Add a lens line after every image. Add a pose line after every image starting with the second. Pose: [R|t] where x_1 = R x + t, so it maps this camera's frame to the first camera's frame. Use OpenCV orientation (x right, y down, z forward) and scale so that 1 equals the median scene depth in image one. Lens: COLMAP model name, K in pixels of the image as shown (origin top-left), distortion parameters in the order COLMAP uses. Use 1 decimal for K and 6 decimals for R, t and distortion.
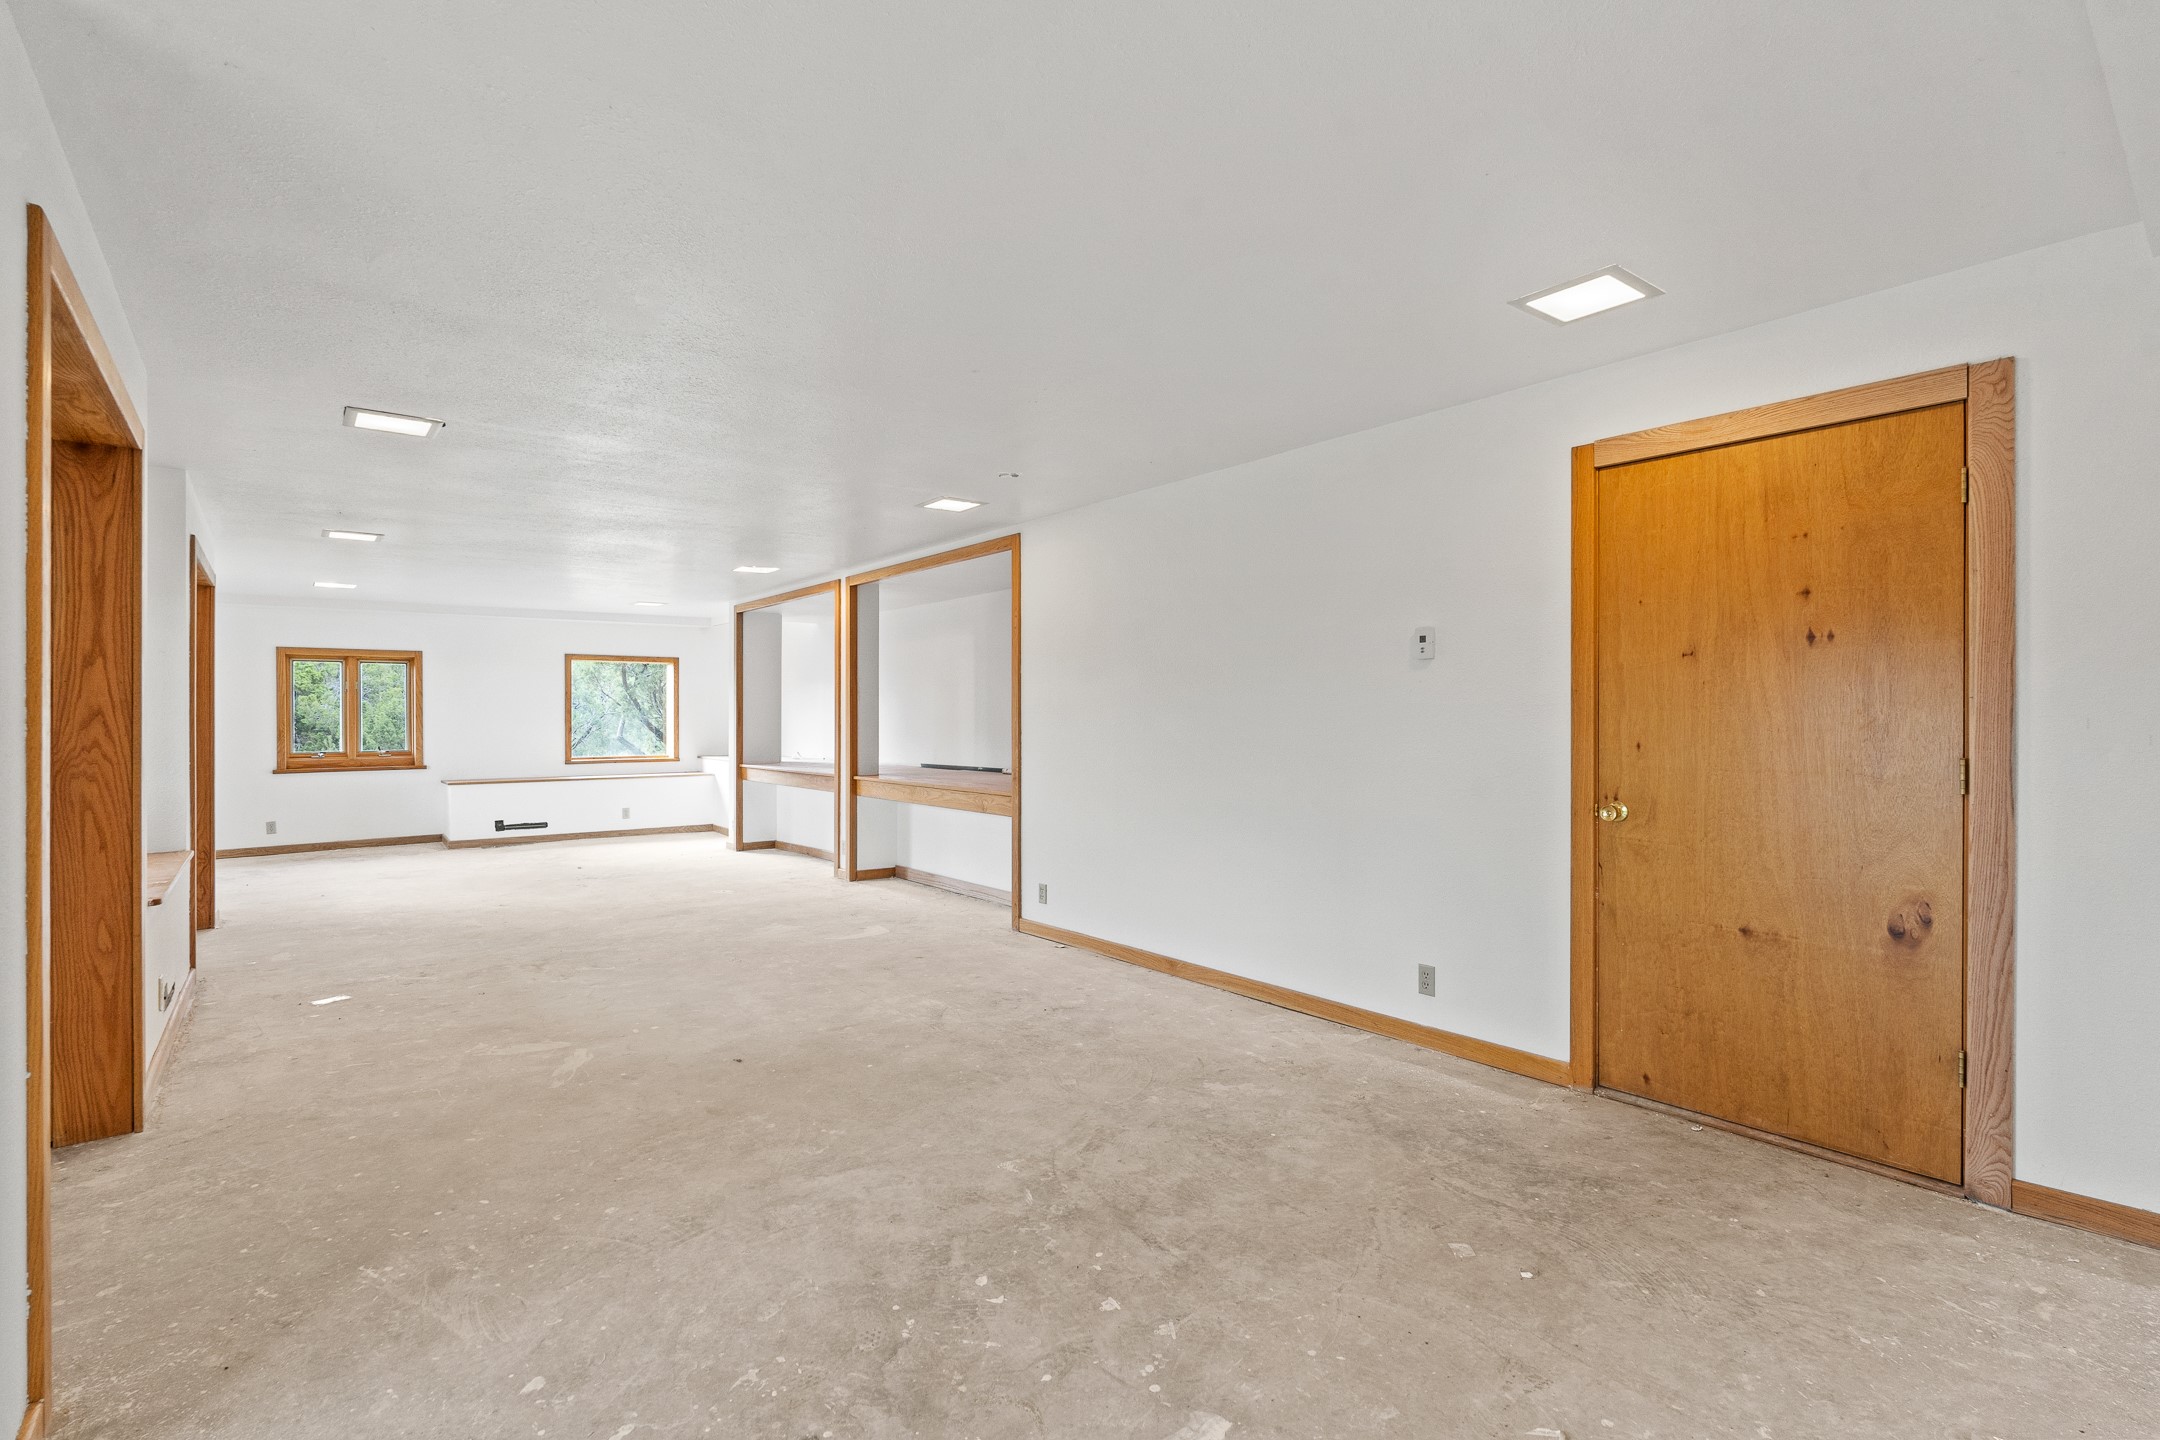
lens RADIAL K [[987.6, 0, 1096.4], [0, 987.6, 717.6], [0, 0, 1]] dist [-0.003054, 0.000788]
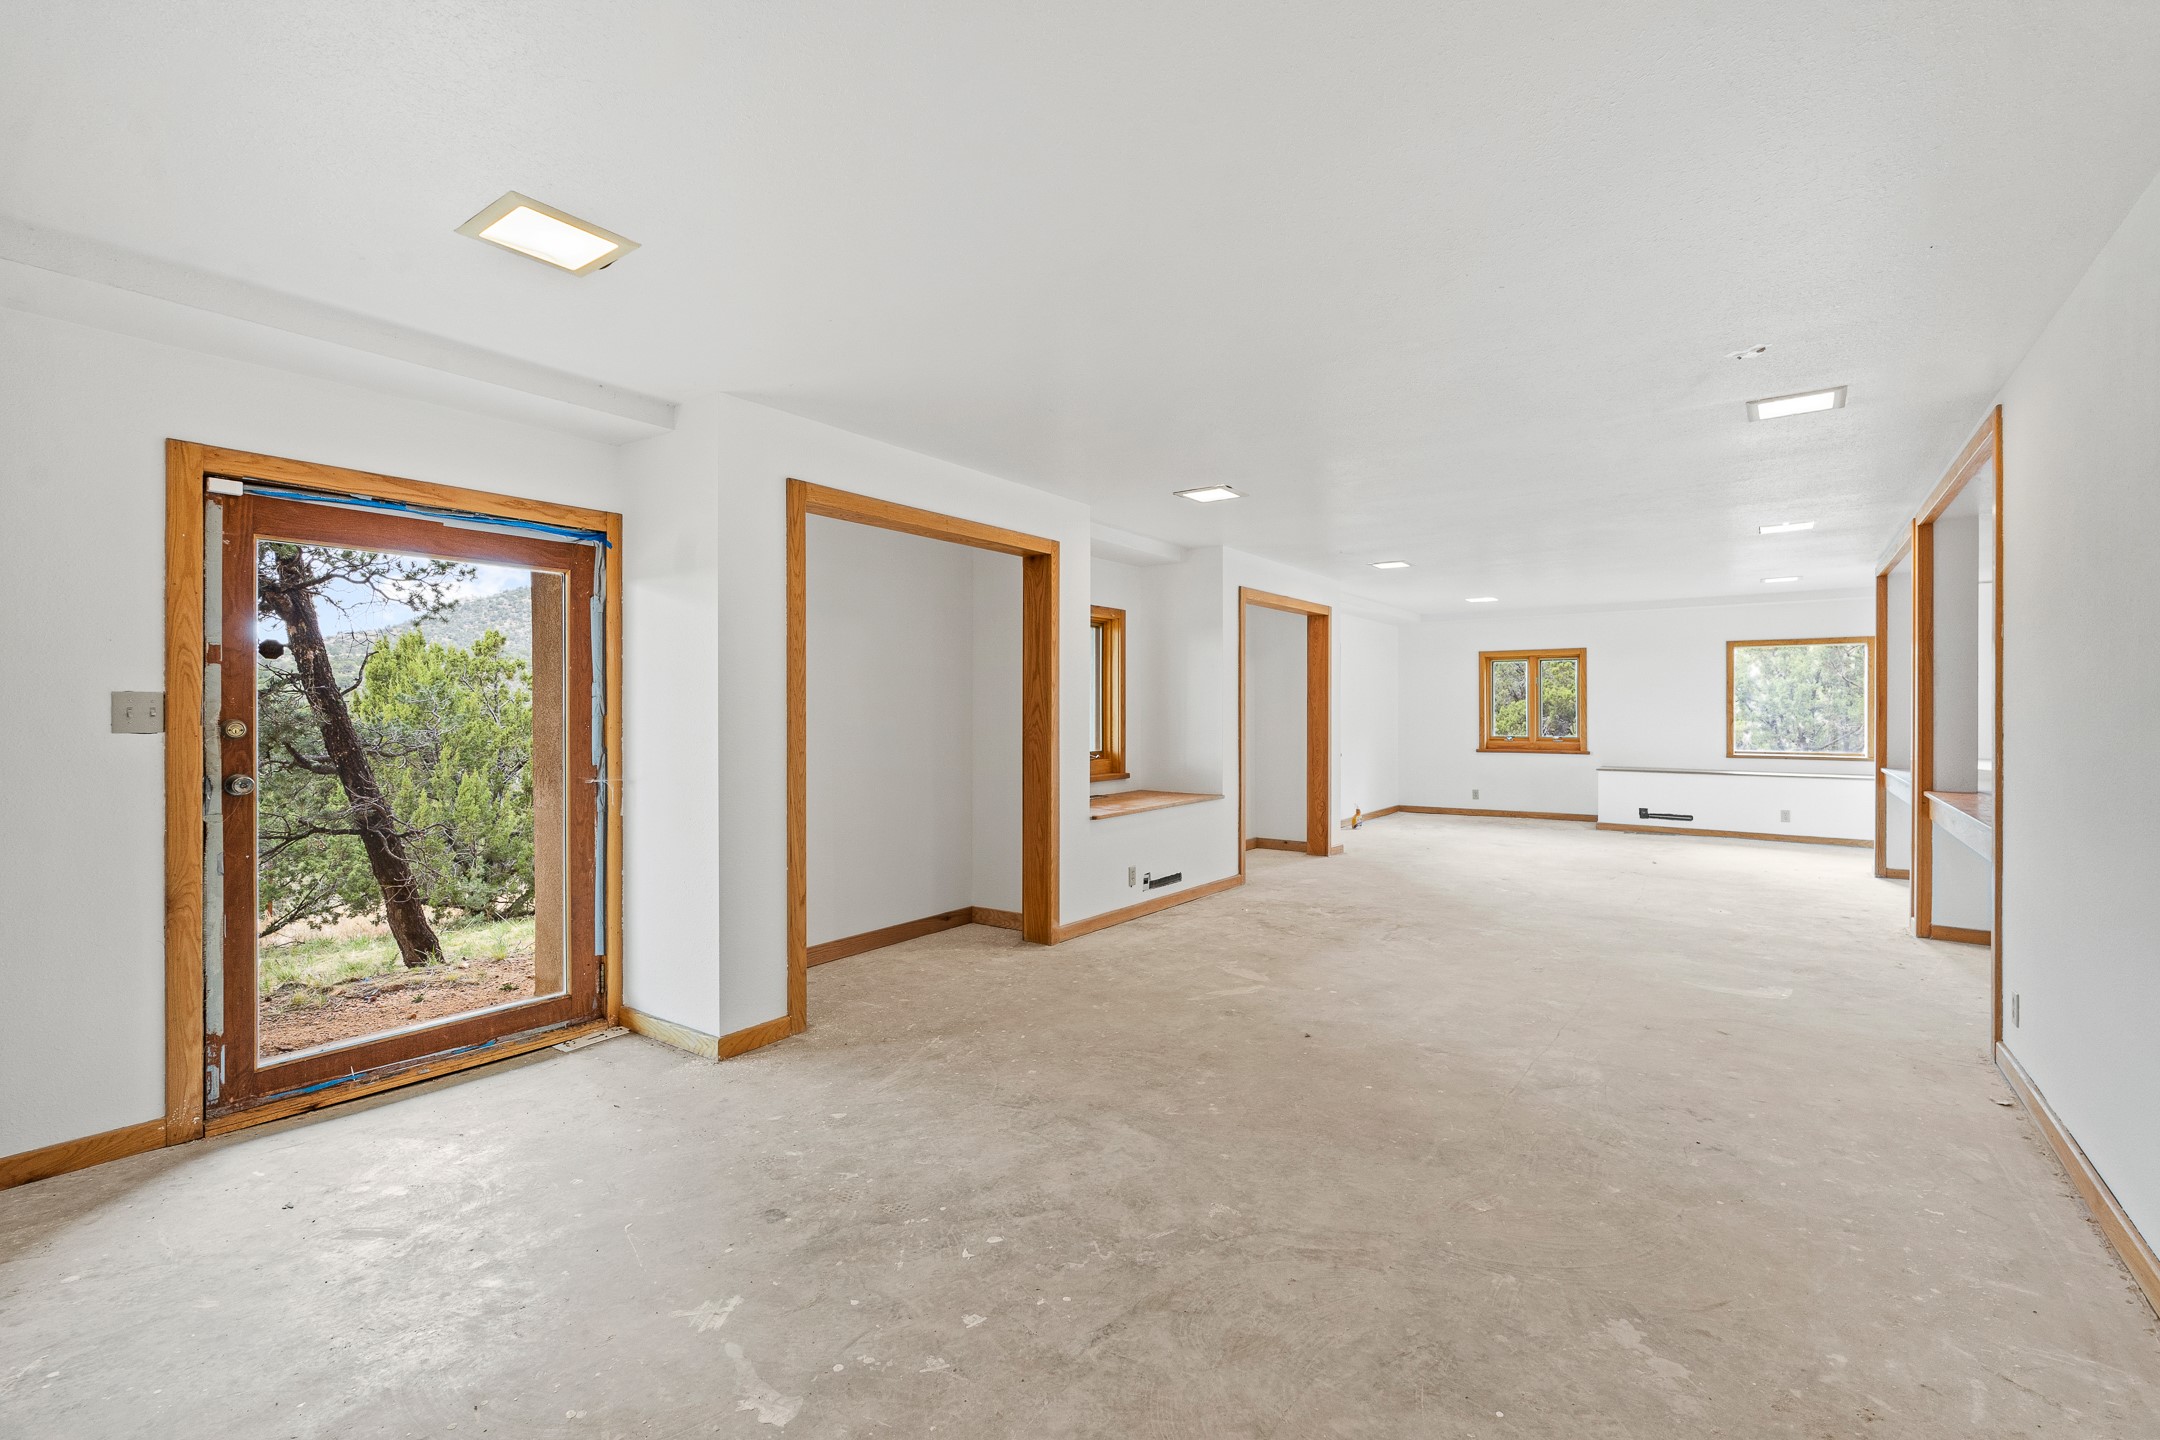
lens RADIAL K [[949.5, 0, 1085.1], [0, 949.5, 708.6], [0, 0, 1]] dist [-0.003977, 0.000433]
pose [[0.266615, 0.002213, -0.963801, 0.634061], [-0.001405, 0.999997, 0.001907, -0.002225], [0.963802, 0.000846, 0.266617, 0.583492]]
